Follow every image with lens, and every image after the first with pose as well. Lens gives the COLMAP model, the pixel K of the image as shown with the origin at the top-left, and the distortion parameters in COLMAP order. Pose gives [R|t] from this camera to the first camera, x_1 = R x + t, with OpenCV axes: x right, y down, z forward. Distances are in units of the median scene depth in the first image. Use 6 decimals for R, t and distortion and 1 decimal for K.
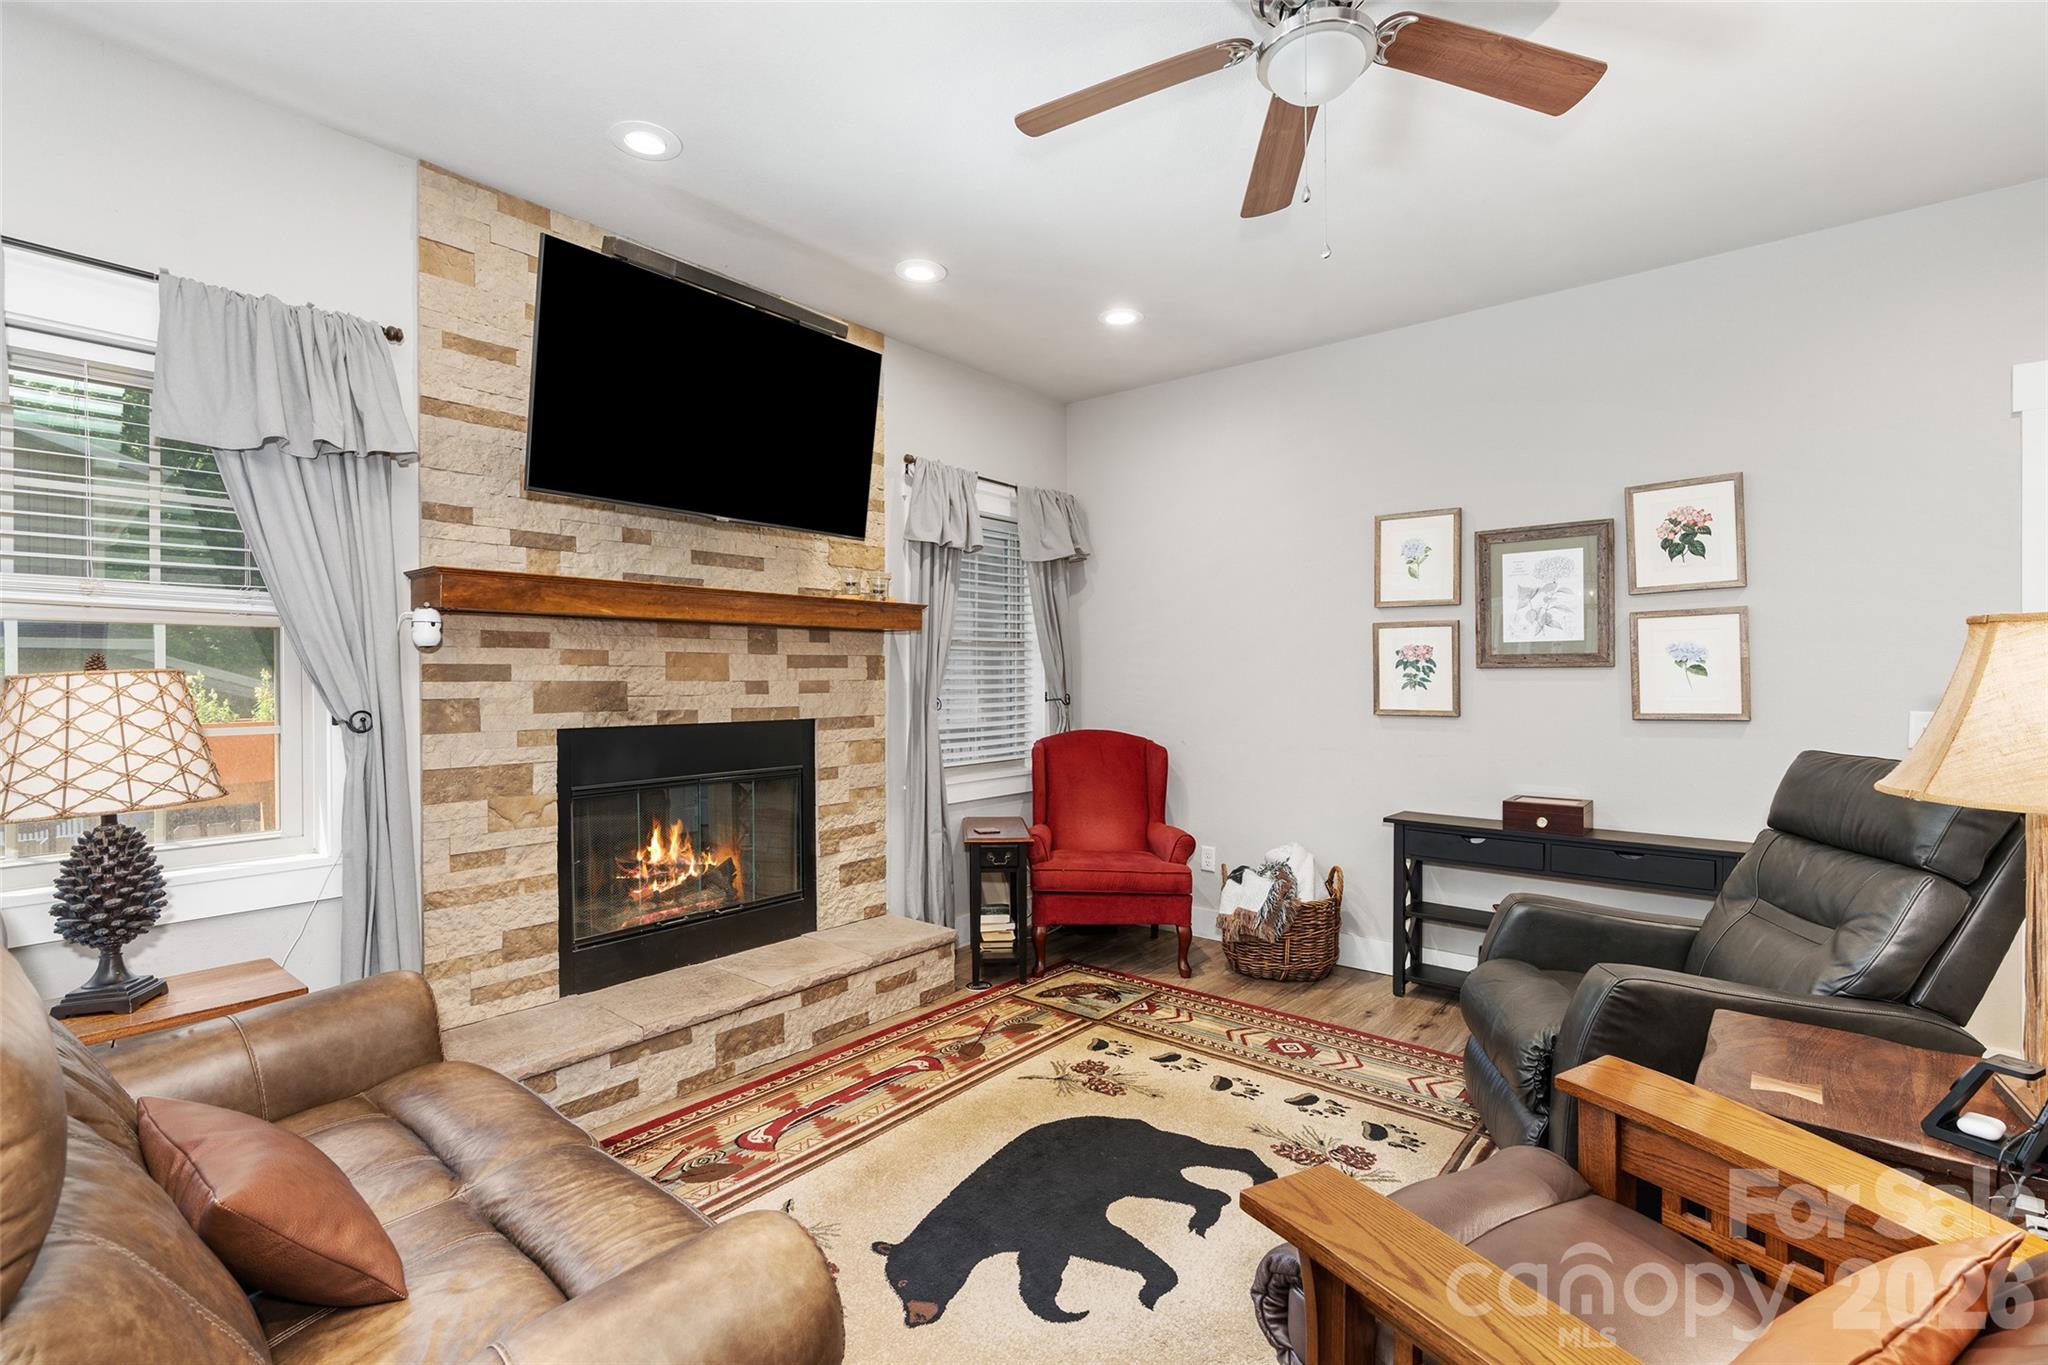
lens RADIAL K [[917.5, 0, 1016.0], [0, 917.5, 680.8], [0, 0, 1]] dist [-0.005419, 0.000020]
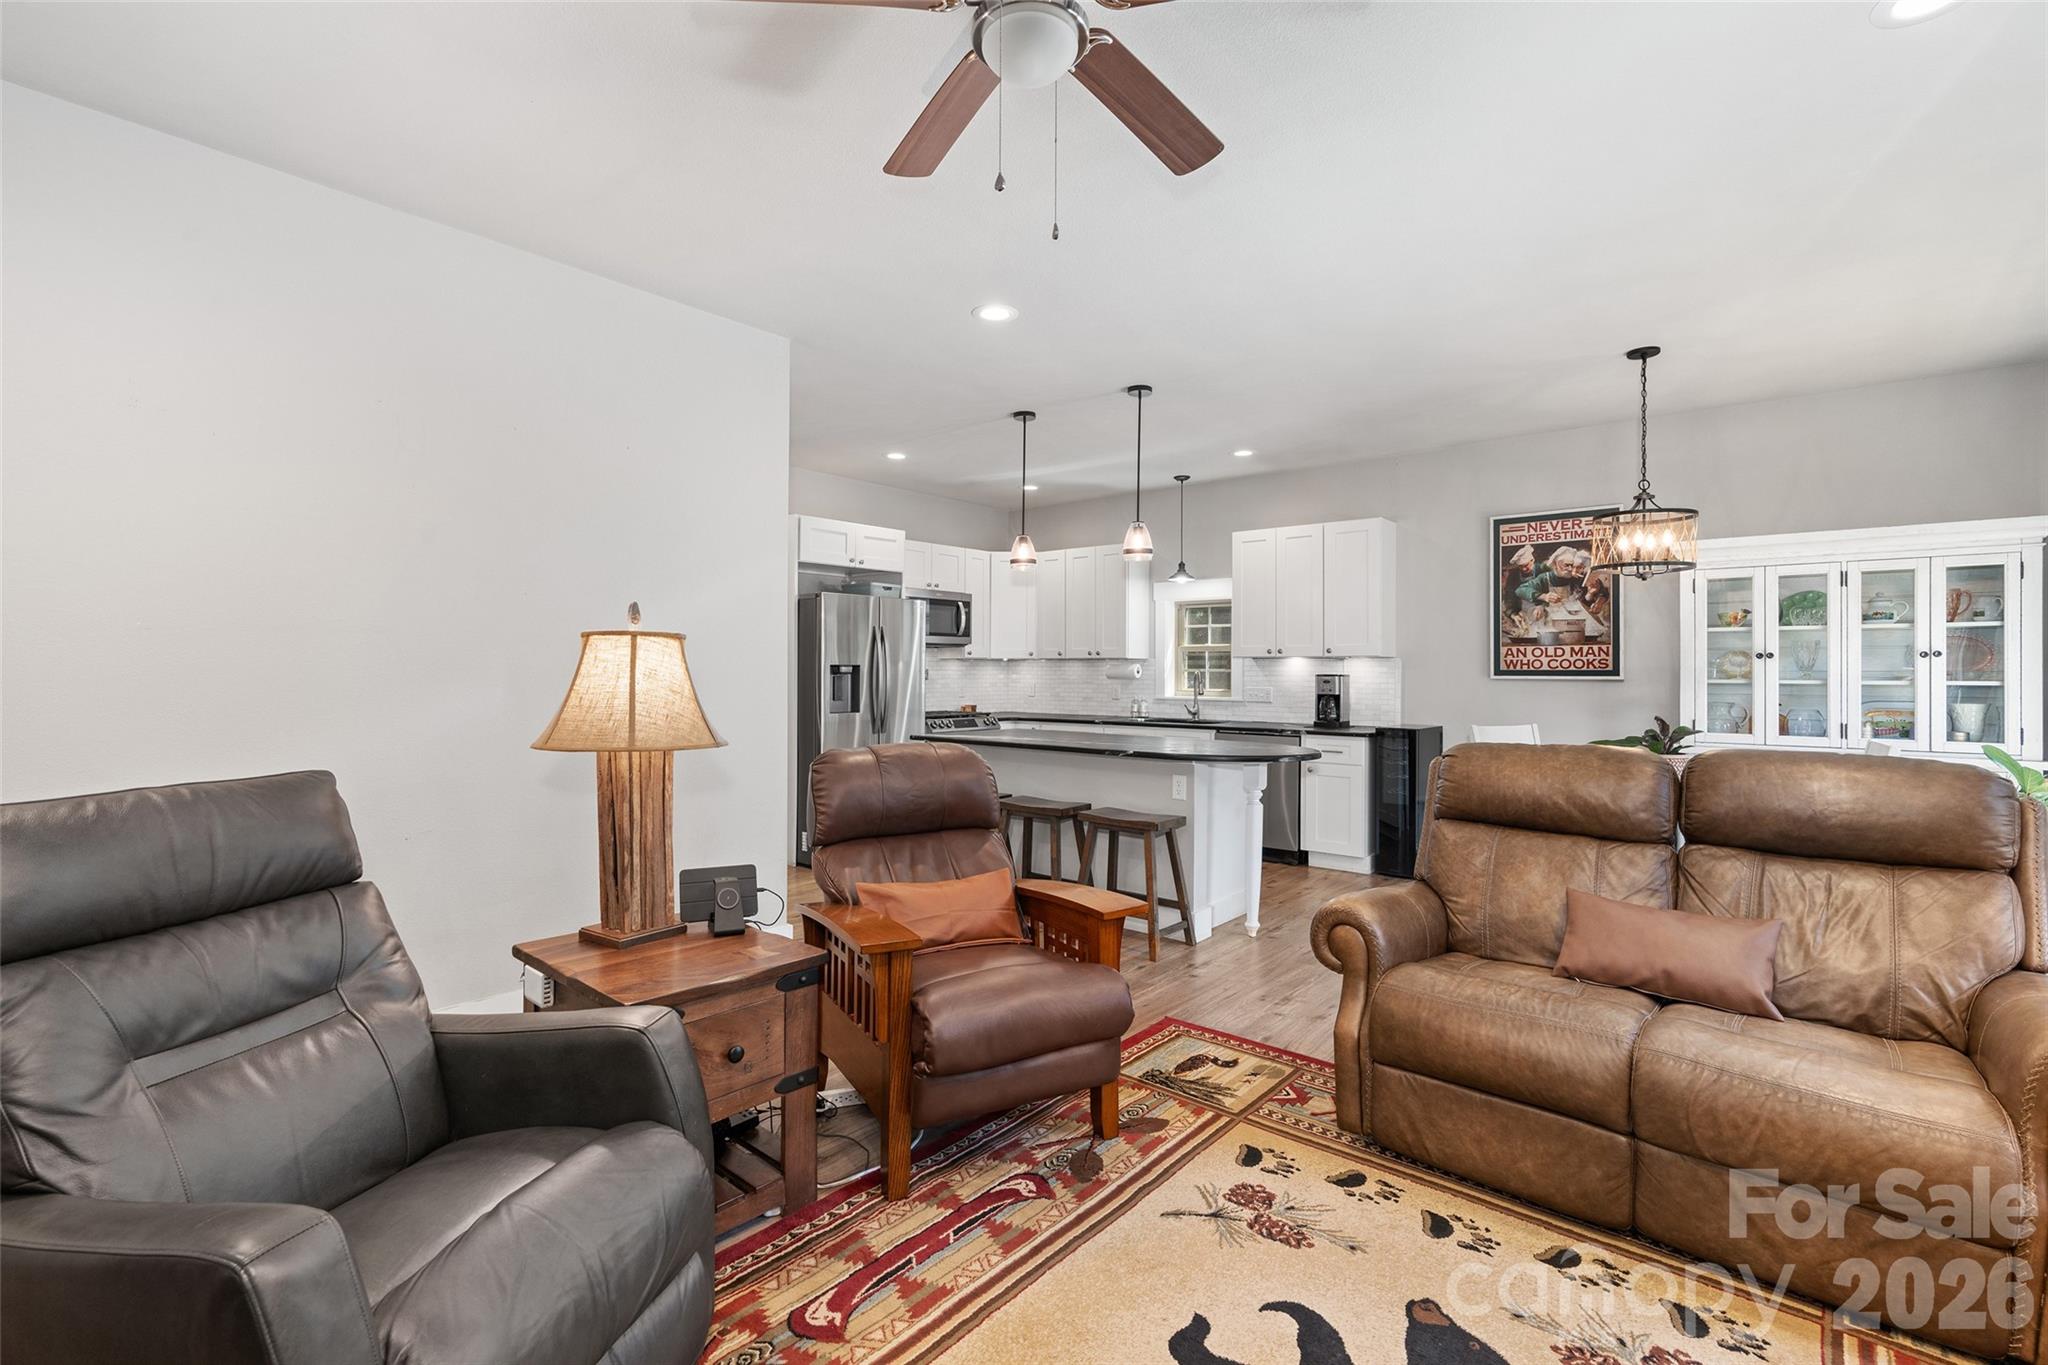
lens RADIAL K [[917.5, 0, 1024.9], [0, 917.5, 671.1], [0, 0, 1]] dist [-0.005419, 0.000020]
pose [[-0.999921, -0.002576, 0.012305, 0.168756], [-0.002506, 0.999981, 0.005719, -0.006978], [-0.012319, 0.005688, -0.999908, 1.089638]]
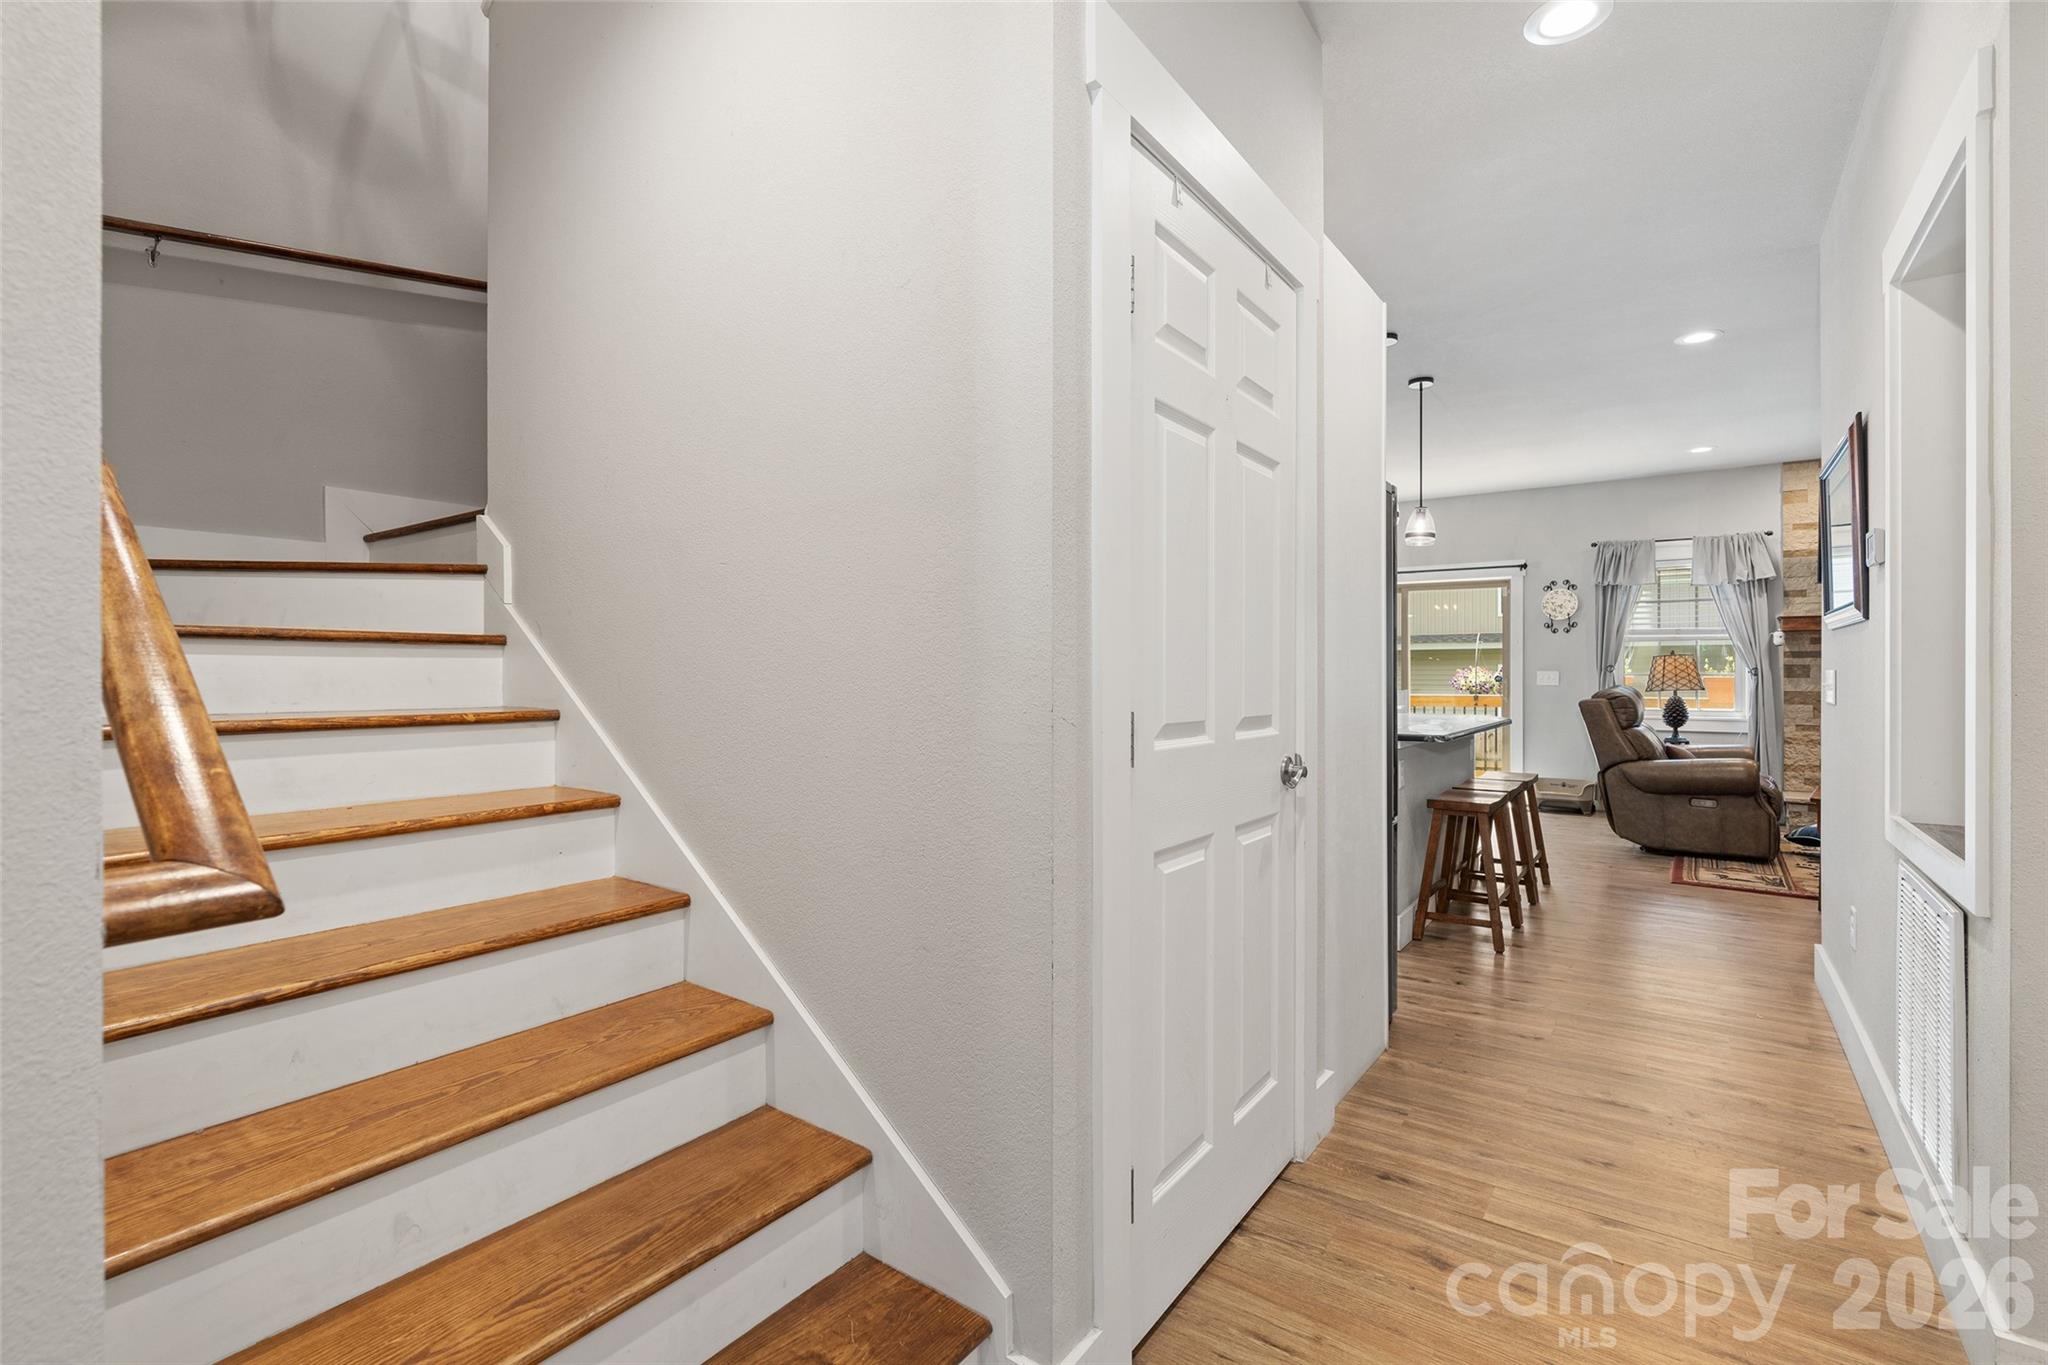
lens RADIAL K [[917.5, 0, 1015.6], [0, 917.5, 674.0], [0, 0, 1]] dist [-0.005419, 0.000020]
pose [[0.054209, 0.004741, -0.998518, 1.480346], [-0.003300, 0.999984, 0.004569, 0.033436], [0.998524, 0.003048, 0.054224, -1.081992]]
